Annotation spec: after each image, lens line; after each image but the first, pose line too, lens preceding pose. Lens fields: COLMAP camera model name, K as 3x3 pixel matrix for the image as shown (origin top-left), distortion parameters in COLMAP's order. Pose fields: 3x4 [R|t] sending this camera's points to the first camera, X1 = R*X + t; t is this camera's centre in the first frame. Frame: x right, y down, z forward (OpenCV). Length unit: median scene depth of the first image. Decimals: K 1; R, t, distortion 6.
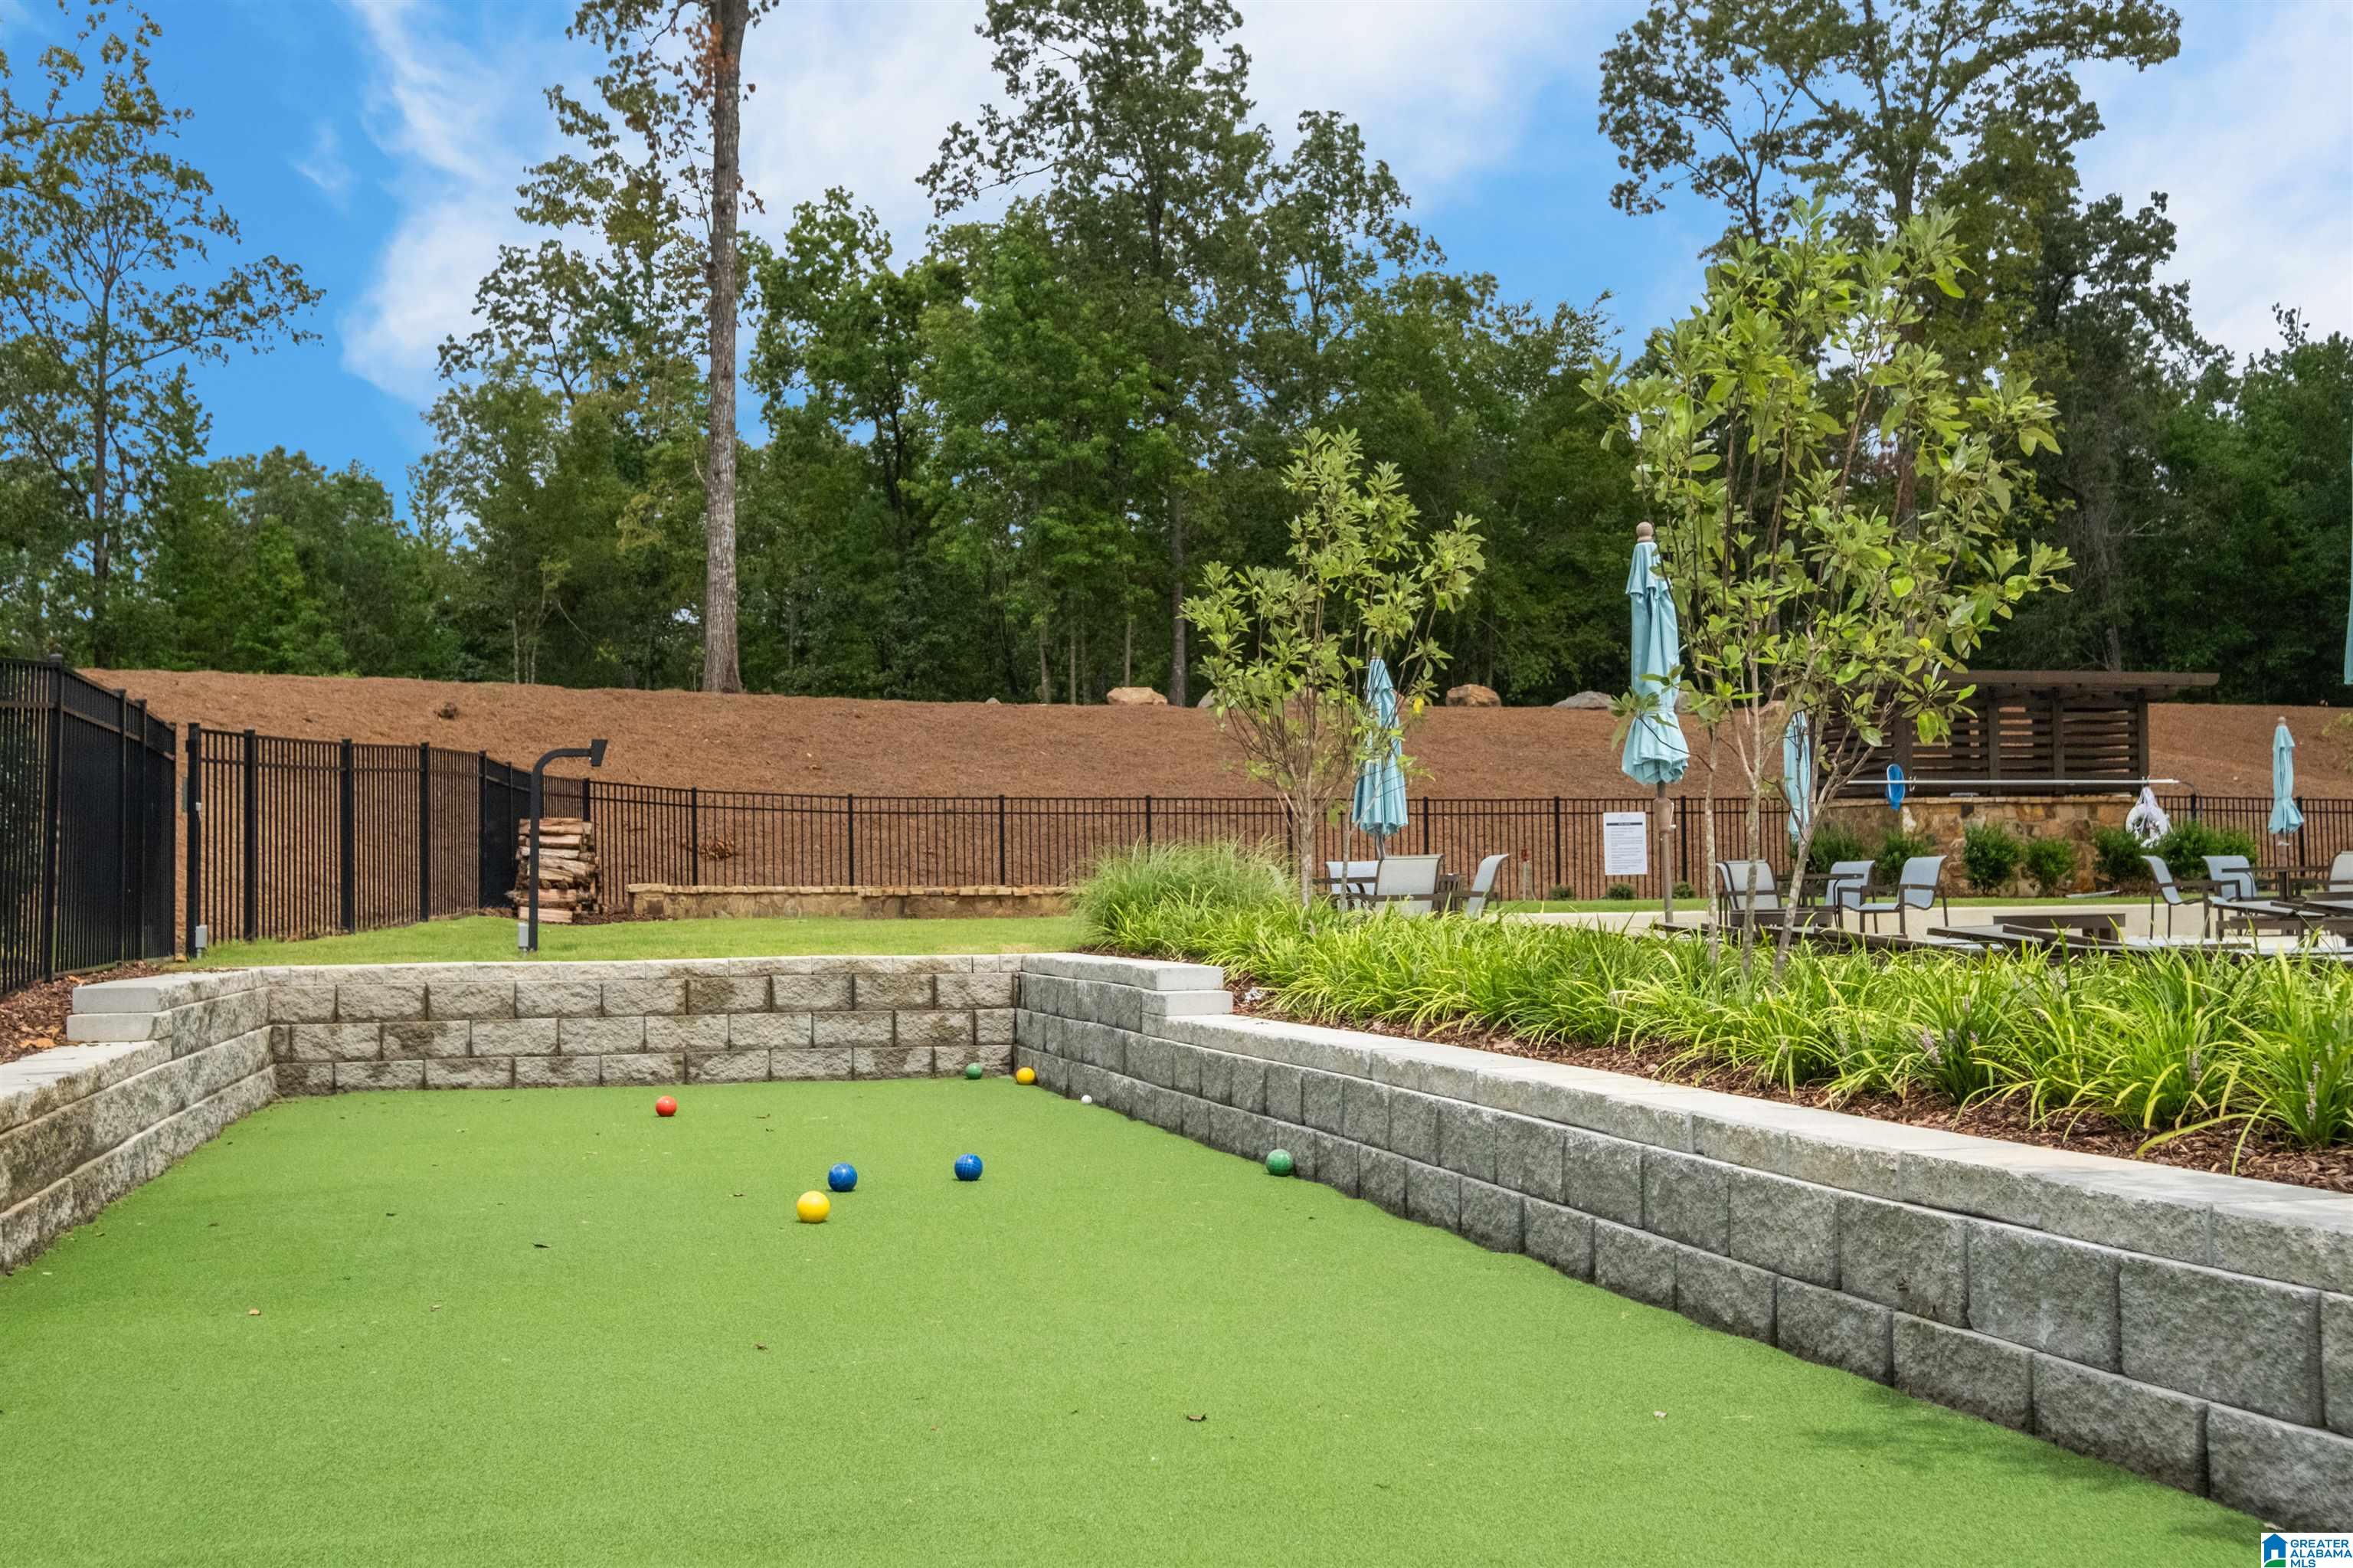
lens RADIAL K [[2413.0, 0, 1183.4], [0, 2413.0, 746.4], [0, 0, 1]] dist [0.005295, 0.012877]
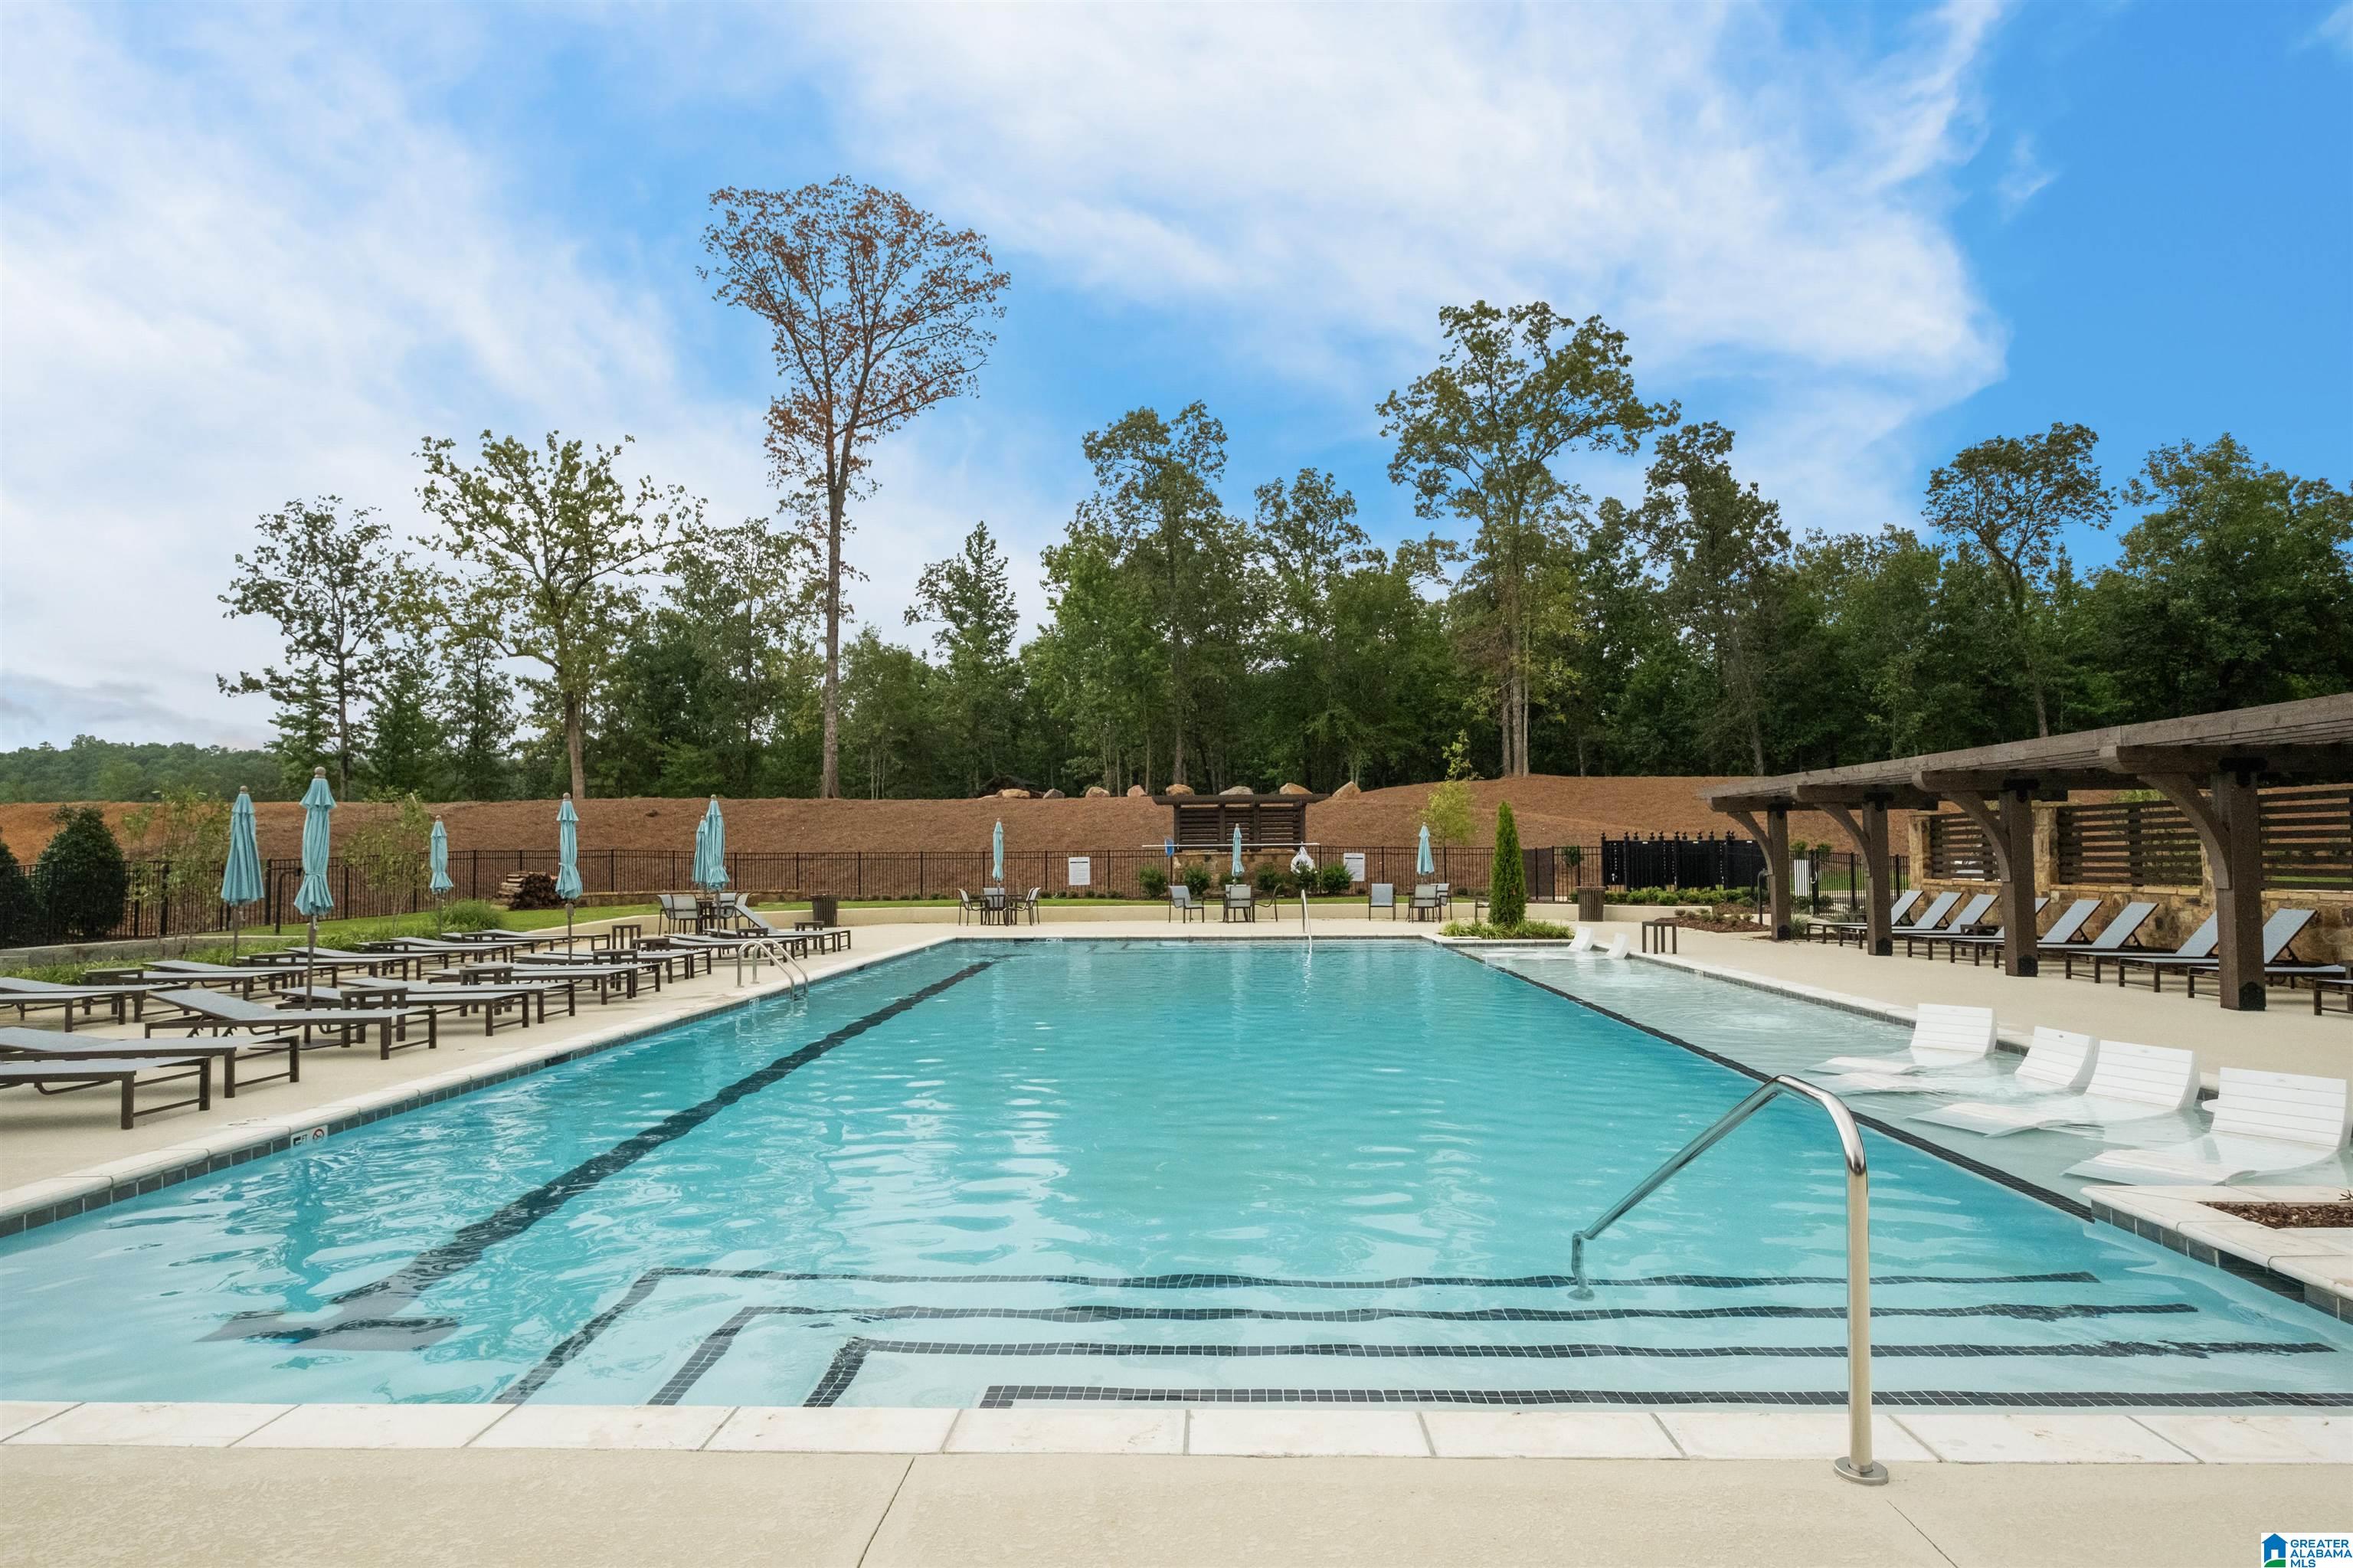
lens RADIAL K [[1350.7, 0, 1166.2], [0, 1350.7, 775.3], [0, 0, 1]] dist [-0.002914, 0.002748]
pose [[0.955004, -0.012359, -0.296334, 0.319160], [0.014351, 0.999887, 0.004547, -0.026919], [0.296245, -0.008595, 0.955073, -0.091334]]
